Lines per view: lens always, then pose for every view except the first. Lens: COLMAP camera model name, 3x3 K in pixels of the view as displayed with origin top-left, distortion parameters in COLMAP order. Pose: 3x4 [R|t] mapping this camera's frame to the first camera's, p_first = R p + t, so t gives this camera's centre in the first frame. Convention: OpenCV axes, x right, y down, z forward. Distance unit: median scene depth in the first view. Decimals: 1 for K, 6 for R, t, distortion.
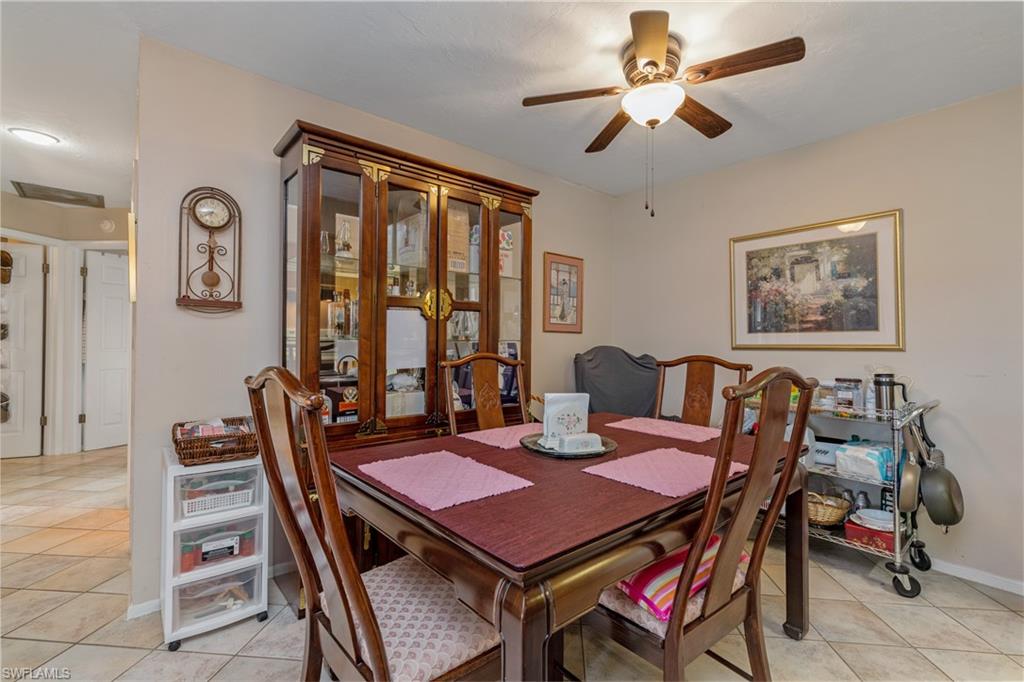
lens RADIAL K [[459.7, 0, 537.9], [0, 459.7, 355.9], [0, 0, 1]] dist [0.001630, 0.000228]
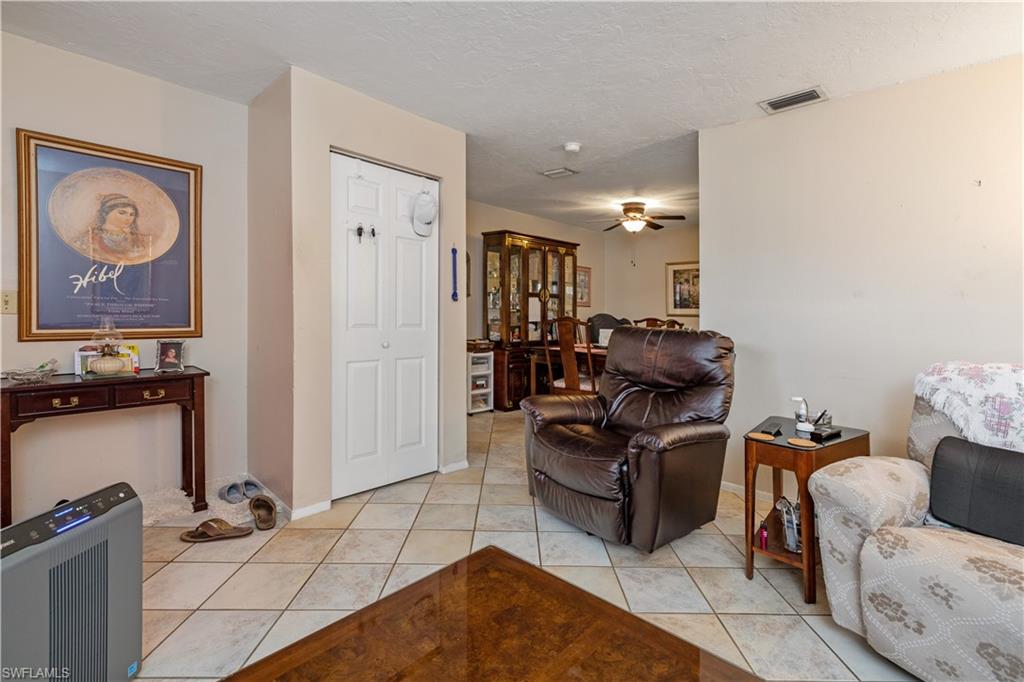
lens RADIAL K [[478.1, 0, 510.6], [0, 478.1, 316.8], [0, 0, 1]] dist [-0.000040, 0.000013]
pose [[0.998545, 0.013690, 0.052161, -0.471130], [-0.012755, 0.999753, -0.018217, 0.044528], [-0.052397, 0.017525, 0.998473, -1.340275]]
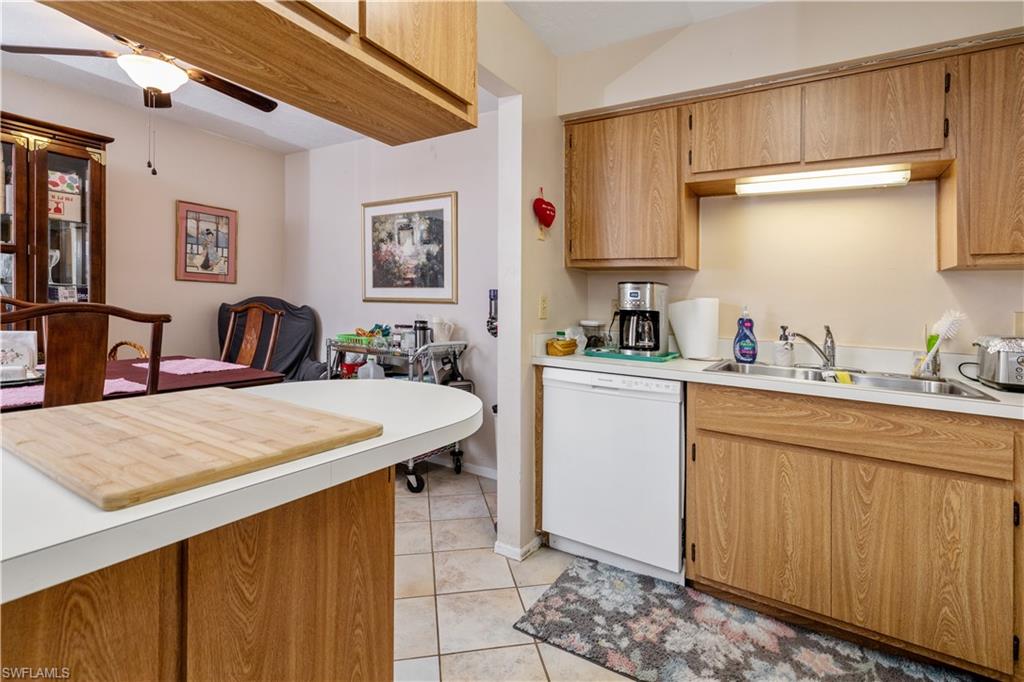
lens RADIAL K [[463.8, 0, 539.3], [0, 463.8, 318.7], [0, 0, 1]] dist [0.001957, 0.000146]
pose [[0.946636, 0.011547, 0.322097, 0.561172], [-0.014468, 0.999873, 0.006678, 0.016996], [-0.321979, -0.010981, 0.946683, -0.268855]]
